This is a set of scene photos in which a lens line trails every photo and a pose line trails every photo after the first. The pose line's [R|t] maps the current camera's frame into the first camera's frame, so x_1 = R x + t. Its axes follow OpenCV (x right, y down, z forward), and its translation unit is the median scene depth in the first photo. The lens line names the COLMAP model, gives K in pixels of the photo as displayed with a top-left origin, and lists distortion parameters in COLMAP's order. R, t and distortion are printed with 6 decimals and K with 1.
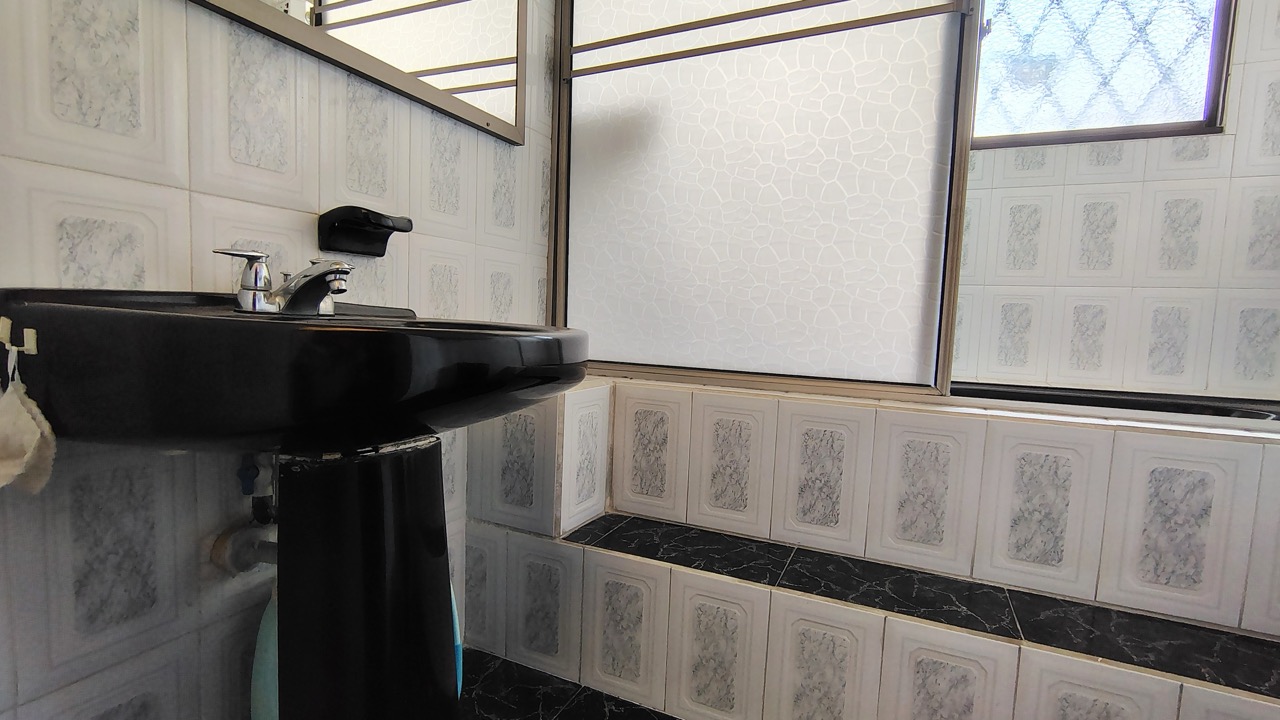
lens RADIAL K [[605.4, 0, 640.0], [0, 605.4, 360.0], [0, 0, 1]] dist [-0.001170, 0.000202]
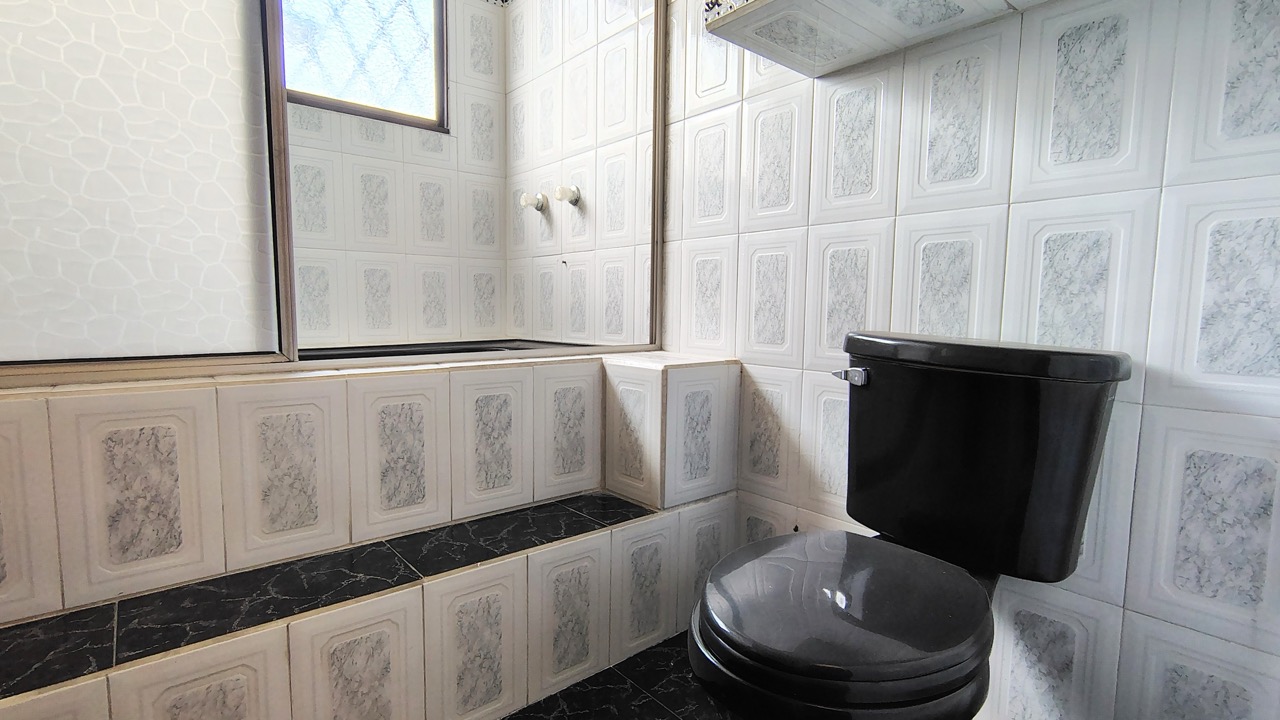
lens RADIAL K [[605.4, 0, 640.0], [0, 605.4, 360.0], [0, 0, 1]] dist [-0.001170, 0.000202]
pose [[0.419679, -0.112486, 0.900675, -0.095003], [0.073646, 0.993239, 0.089730, 0.015206], [-0.904680, 0.028673, 0.425126, 0.162227]]
